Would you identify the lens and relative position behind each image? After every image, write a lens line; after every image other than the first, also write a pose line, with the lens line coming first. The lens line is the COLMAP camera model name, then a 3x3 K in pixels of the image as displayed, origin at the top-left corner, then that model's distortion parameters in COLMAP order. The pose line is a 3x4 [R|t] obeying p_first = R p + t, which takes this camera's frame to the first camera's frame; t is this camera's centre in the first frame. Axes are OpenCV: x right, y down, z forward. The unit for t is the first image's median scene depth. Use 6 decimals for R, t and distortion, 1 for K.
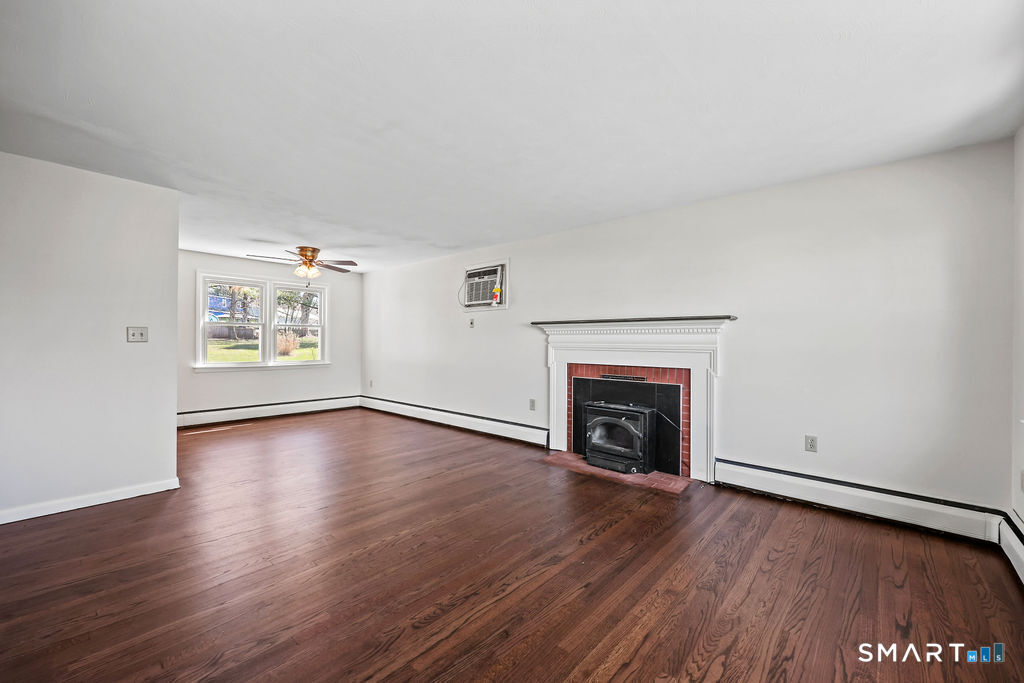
lens RADIAL K [[415.6, 0, 513.9], [0, 415.6, 339.7], [0, 0, 1]] dist [-0.002114, 0.001517]
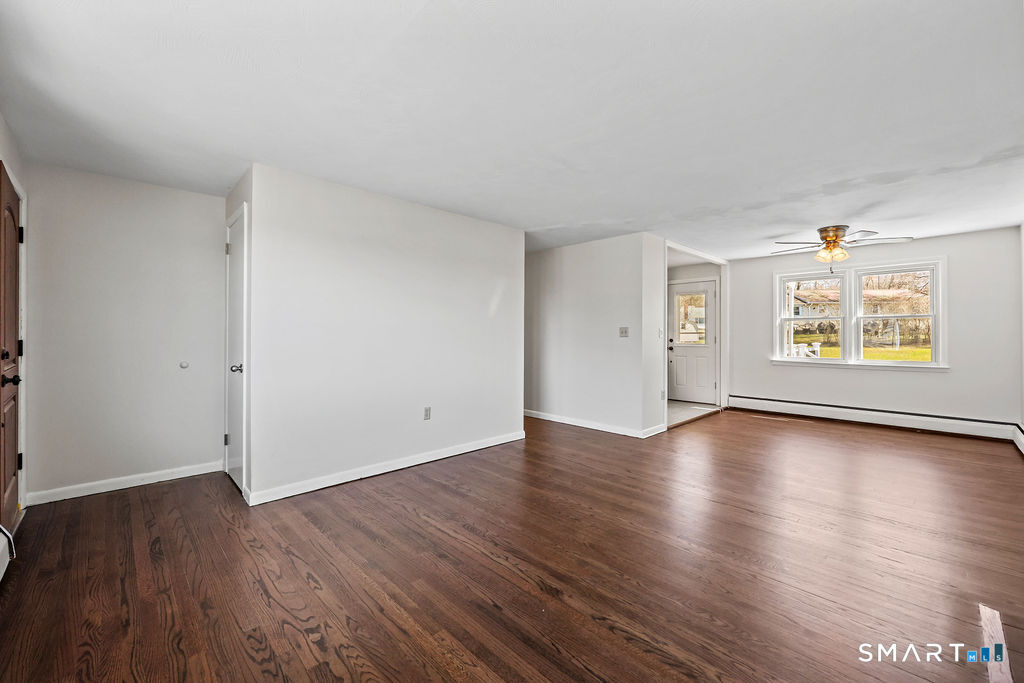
lens RADIAL K [[415.6, 0, 518.3], [0, 415.6, 330.7], [0, 0, 1]] dist [-0.002114, 0.001517]
pose [[-0.074157, -0.019106, -0.997064, 0.463991], [0.005451, 0.999794, -0.019564, 0.006361], [0.997232, -0.006885, -0.074037, 0.480915]]
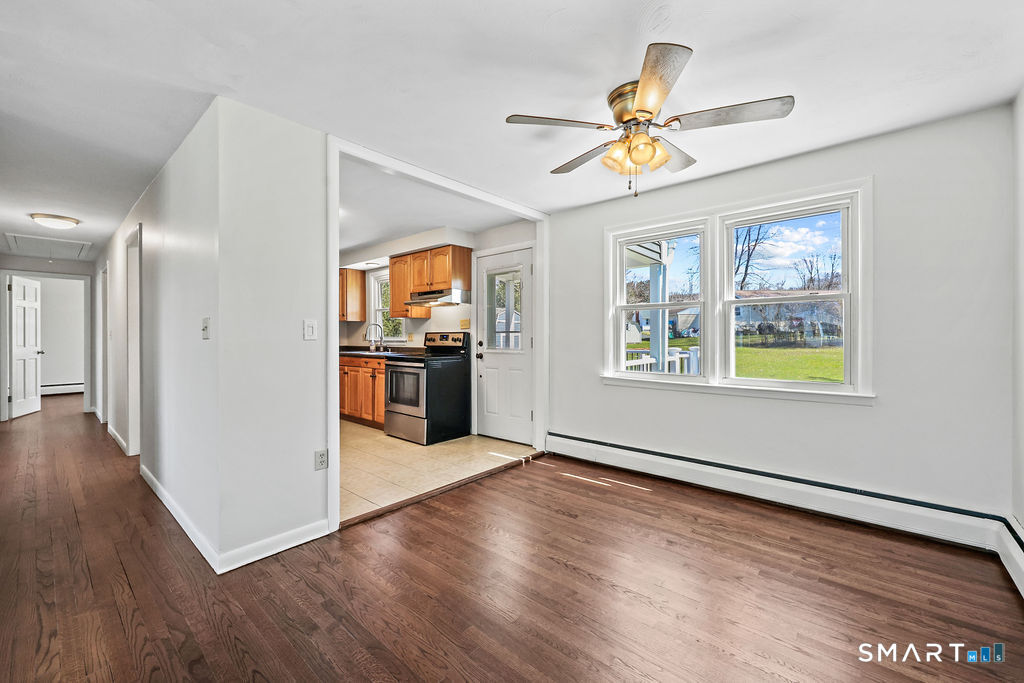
lens RADIAL K [[415.6, 0, 519.9], [0, 415.6, 335.2], [0, 0, 1]] dist [-0.002114, 0.001517]
pose [[0.013930, -0.012619, -0.999823, -0.130978], [0.008578, 0.999885, -0.012500, 0.008761], [0.999866, -0.008402, 0.014036, 1.020102]]
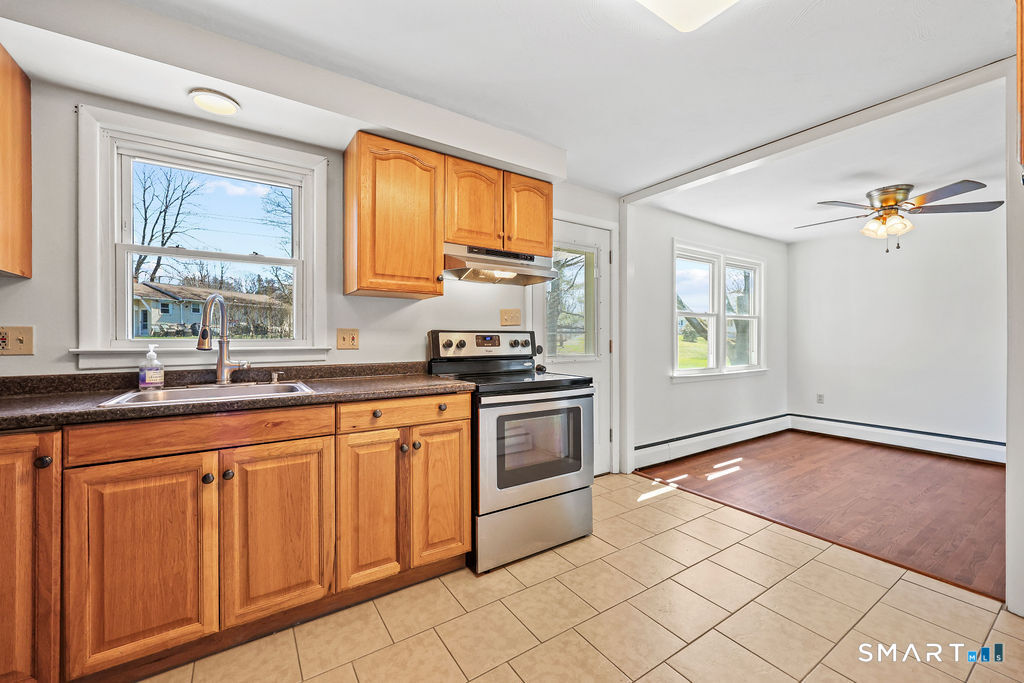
lens RADIAL K [[415.6, 0, 496.5], [0, 415.6, 336.4], [0, 0, 1]] dist [-0.002114, 0.001517]
pose [[0.965819, -0.009359, -0.259047, -1.041636], [0.009848, 0.999951, 0.000591, -0.005822], [0.259029, -0.003121, 0.965865, 0.290237]]
